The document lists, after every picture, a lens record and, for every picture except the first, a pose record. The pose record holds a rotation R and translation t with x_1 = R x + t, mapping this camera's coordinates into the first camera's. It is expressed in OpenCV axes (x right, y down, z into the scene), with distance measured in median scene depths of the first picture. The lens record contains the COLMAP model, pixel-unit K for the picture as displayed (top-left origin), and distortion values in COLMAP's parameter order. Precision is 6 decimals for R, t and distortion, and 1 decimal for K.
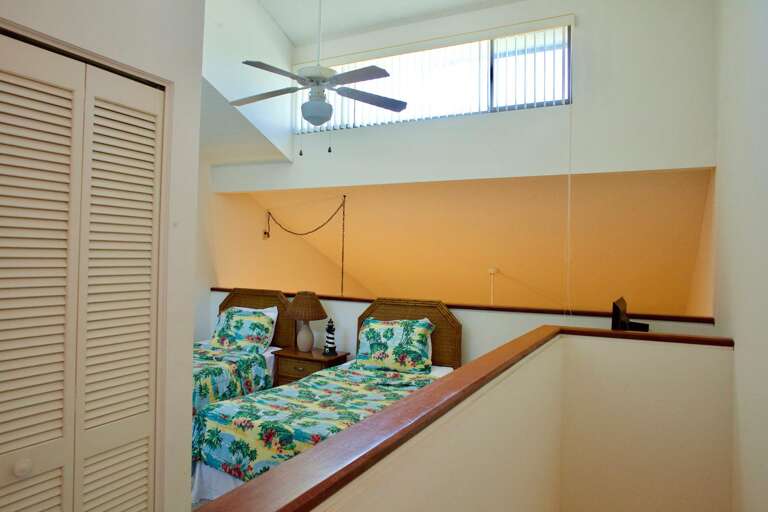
lens RADIAL K [[533.8, 0, 384.0], [0, 533.8, 256.0], [0, 0, 1]] dist [-0.101849, 0.084429]
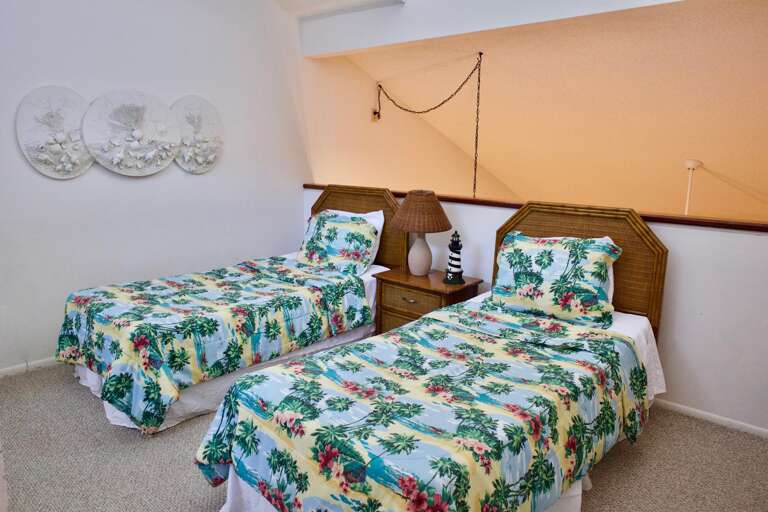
lens RADIAL K [[533.8, 0, 384.0], [0, 533.8, 256.0], [0, 0, 1]] dist [-0.101849, 0.084429]
pose [[0.968910, 0.041673, -0.243879, -0.024036], [0.005681, 0.981706, 0.190318, 0.020925], [0.247349, -0.185786, 0.950948, 0.355947]]
